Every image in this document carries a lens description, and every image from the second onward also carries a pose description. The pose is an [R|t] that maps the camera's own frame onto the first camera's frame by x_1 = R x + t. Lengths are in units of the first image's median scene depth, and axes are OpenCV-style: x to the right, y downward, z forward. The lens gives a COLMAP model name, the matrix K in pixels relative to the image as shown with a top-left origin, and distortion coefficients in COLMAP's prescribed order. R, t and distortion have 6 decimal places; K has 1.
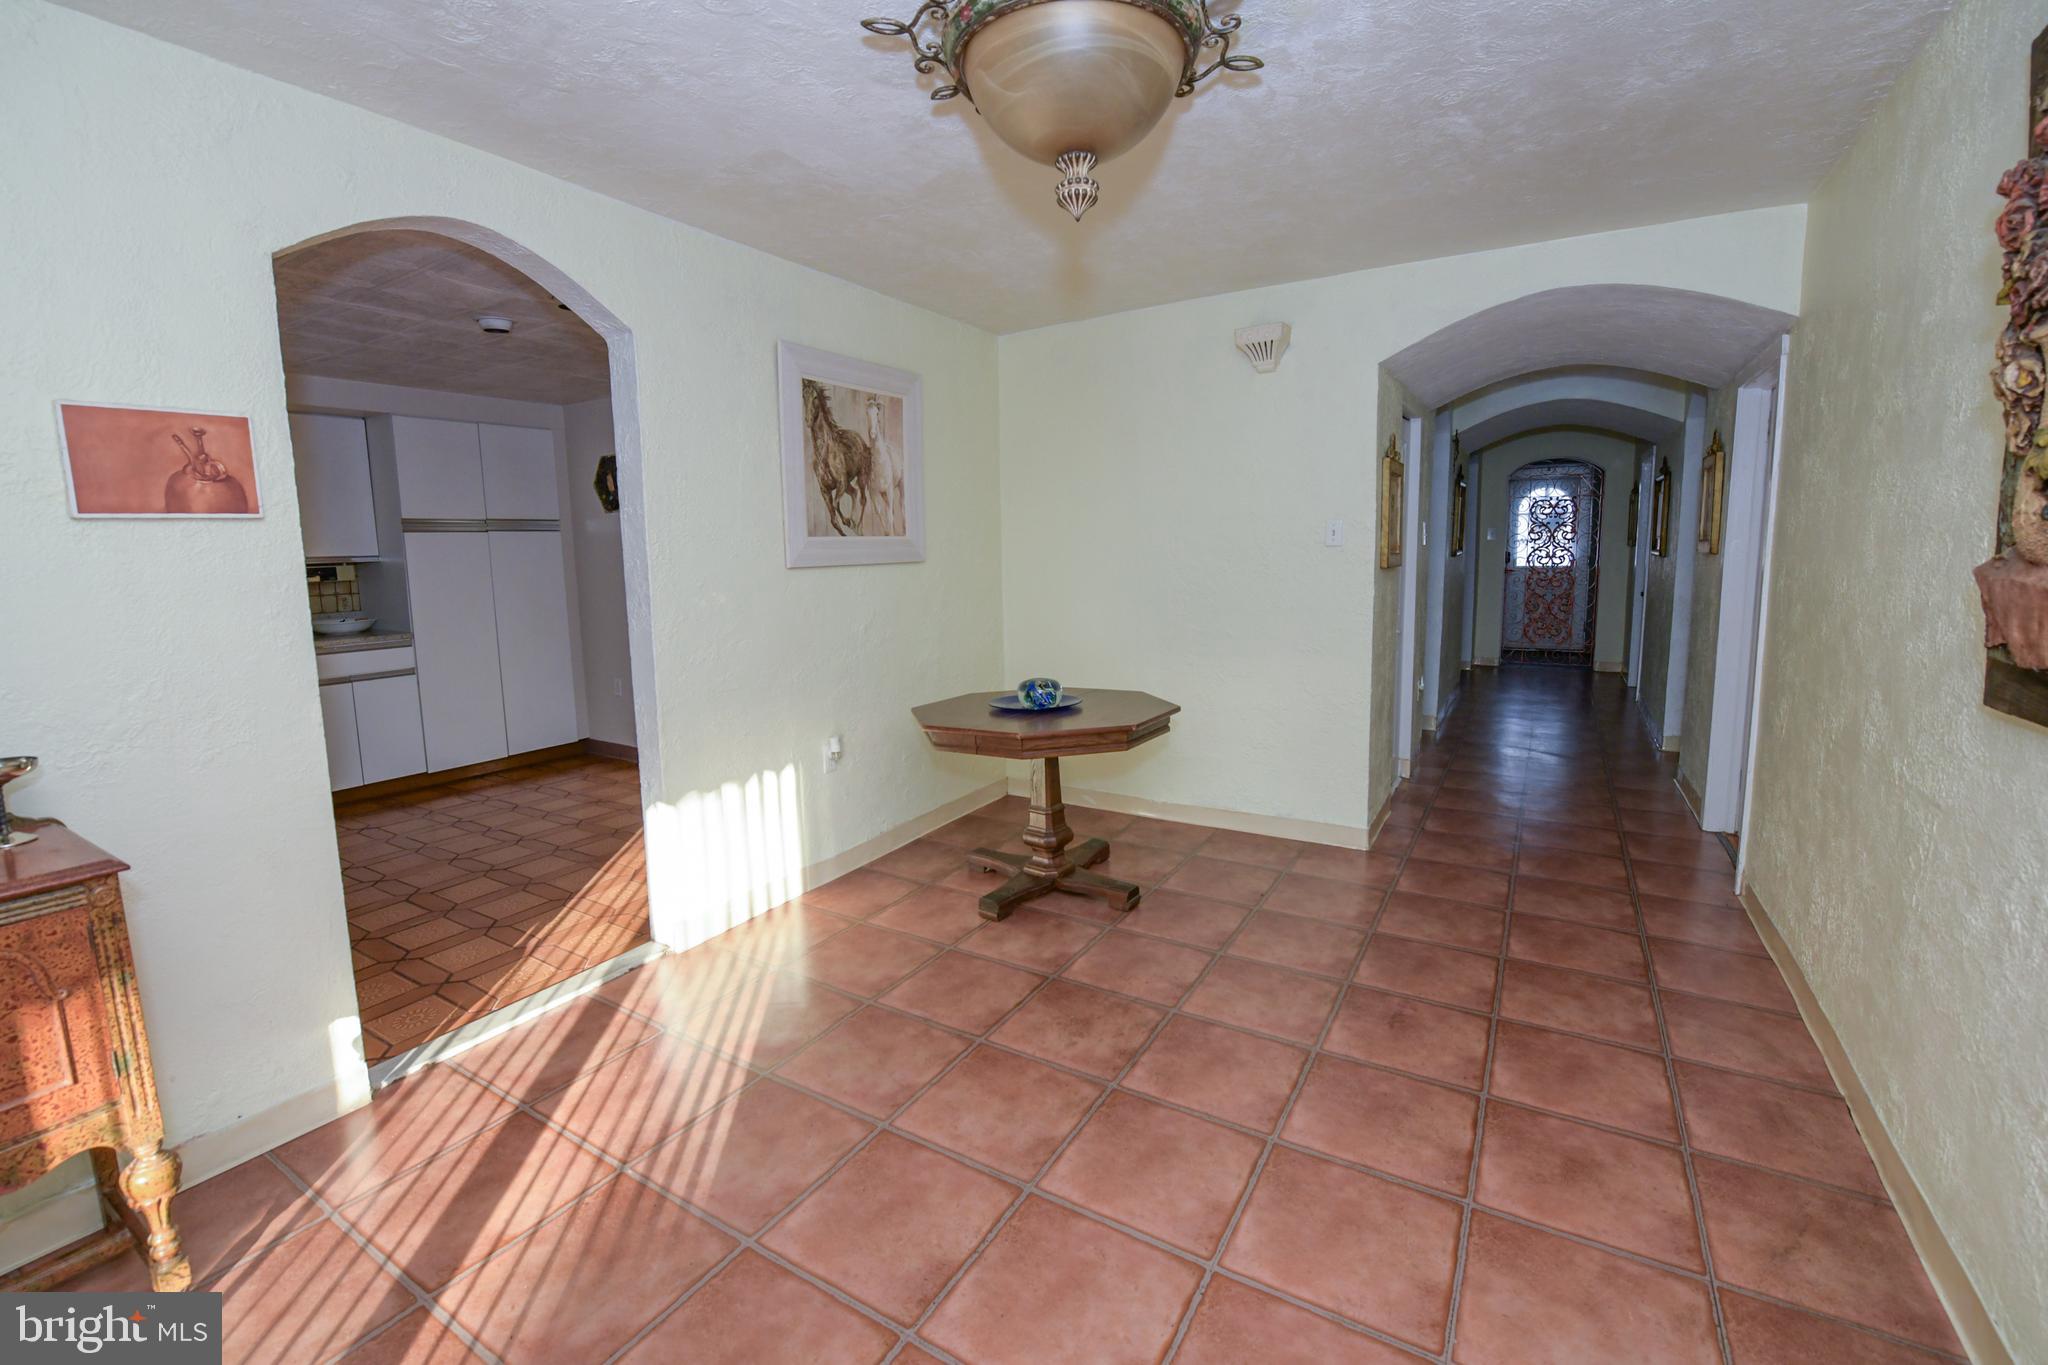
lens RADIAL K [[863.7, 0, 1047.2], [0, 863.7, 649.7], [0, 0, 1]] dist [-0.016205, -0.000207]
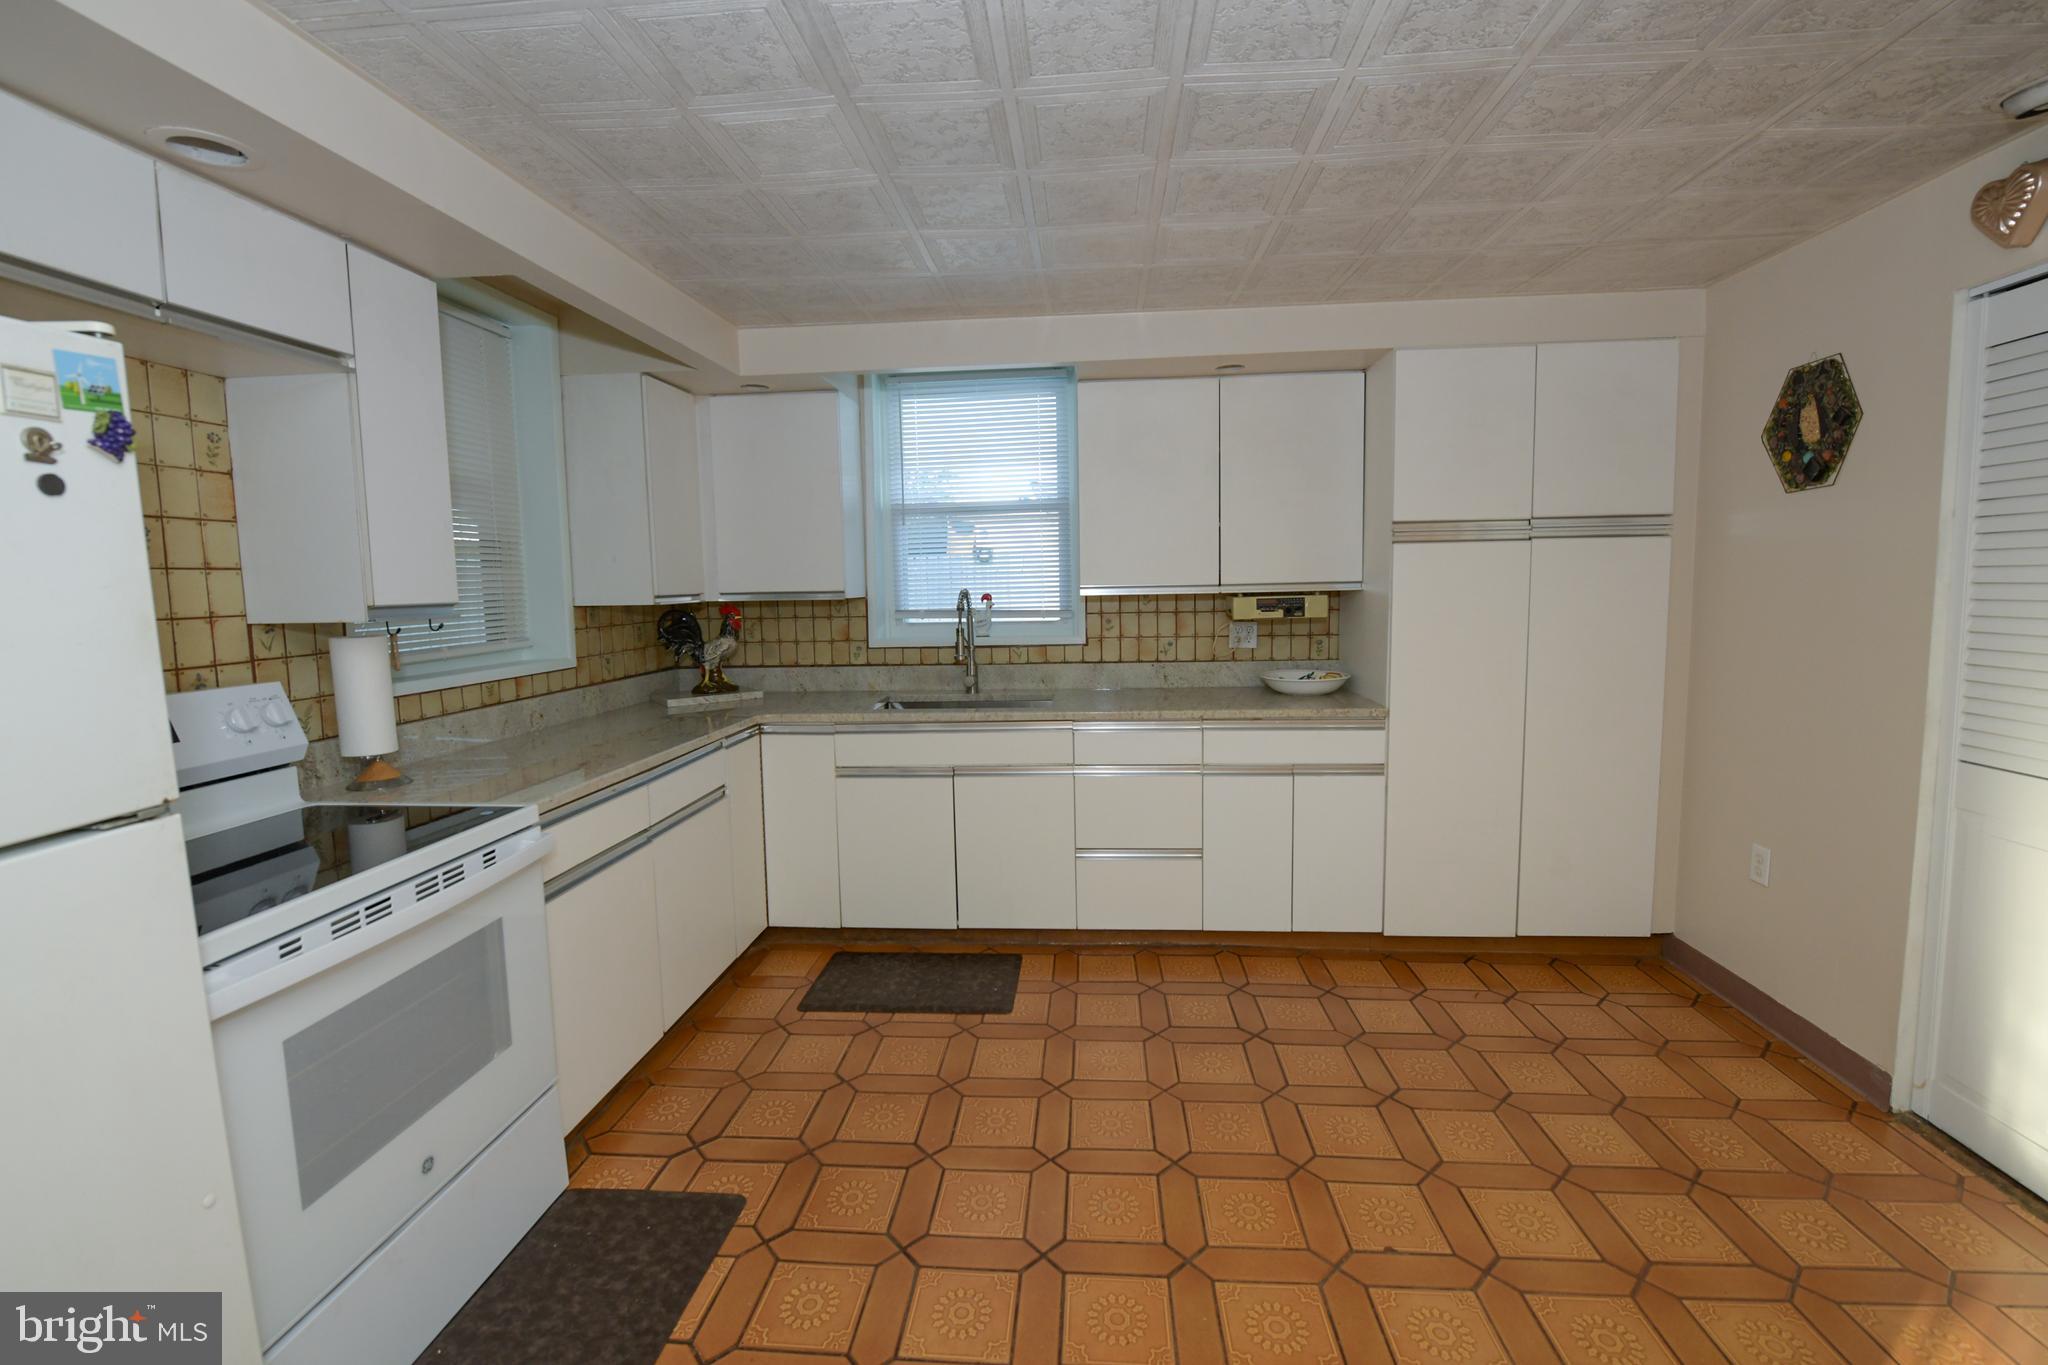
lens RADIAL K [[863.7, 0, 1020.3], [0, 863.7, 658.5], [0, 0, 1]] dist [-0.016205, -0.000207]
pose [[0.429476, 0.089631, -0.898619, -0.440034], [-0.098115, 0.993803, 0.052233, -0.088610], [0.897733, 0.065736, 0.435609, 0.714318]]
